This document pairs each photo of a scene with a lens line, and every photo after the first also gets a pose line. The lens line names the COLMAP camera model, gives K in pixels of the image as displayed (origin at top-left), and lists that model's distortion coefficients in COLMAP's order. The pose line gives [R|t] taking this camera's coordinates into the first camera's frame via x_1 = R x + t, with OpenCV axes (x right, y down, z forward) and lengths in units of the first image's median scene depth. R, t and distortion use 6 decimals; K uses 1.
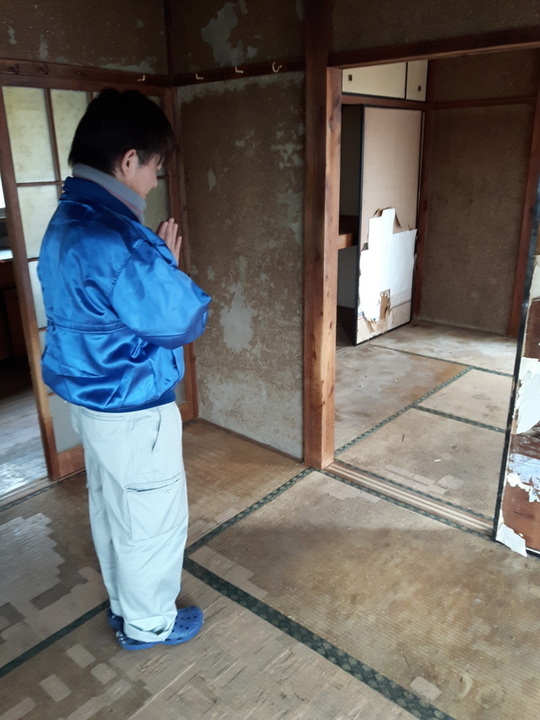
lens RADIAL K [[591.0, 0, 270.0], [0, 591.0, 360.0], [0, 0, 1]] dist [0.048922, -0.013172]
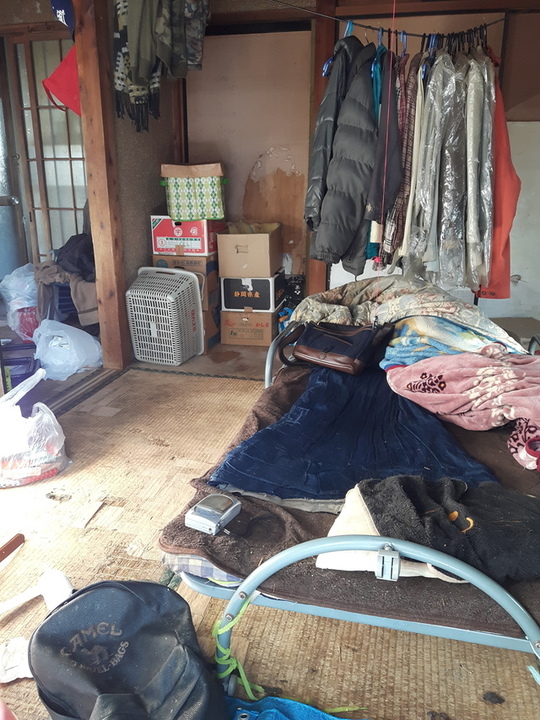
lens RADIAL K [[591.0, 0, 270.0], [0, 591.0, 360.0], [0, 0, 1]] dist [0.048922, -0.013172]
pose [[0.444940, 0.276442, -0.851827, 1.087560], [-0.304032, 0.941303, 0.146673, -0.072688], [0.842374, 0.193722, 0.502870, 0.692722]]
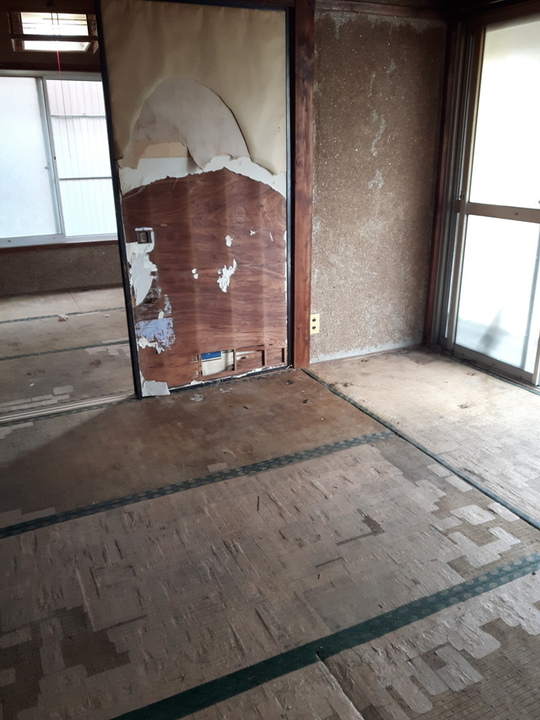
lens RADIAL K [[591.0, 0, 270.0], [0, 591.0, 360.0], [0, 0, 1]] dist [0.048922, -0.013172]
pose [[0.401194, -0.296672, 0.866619, -0.451240], [0.307015, 0.934925, 0.177925, 0.069246], [-0.863009, 0.194683, 0.466169, 0.132328]]
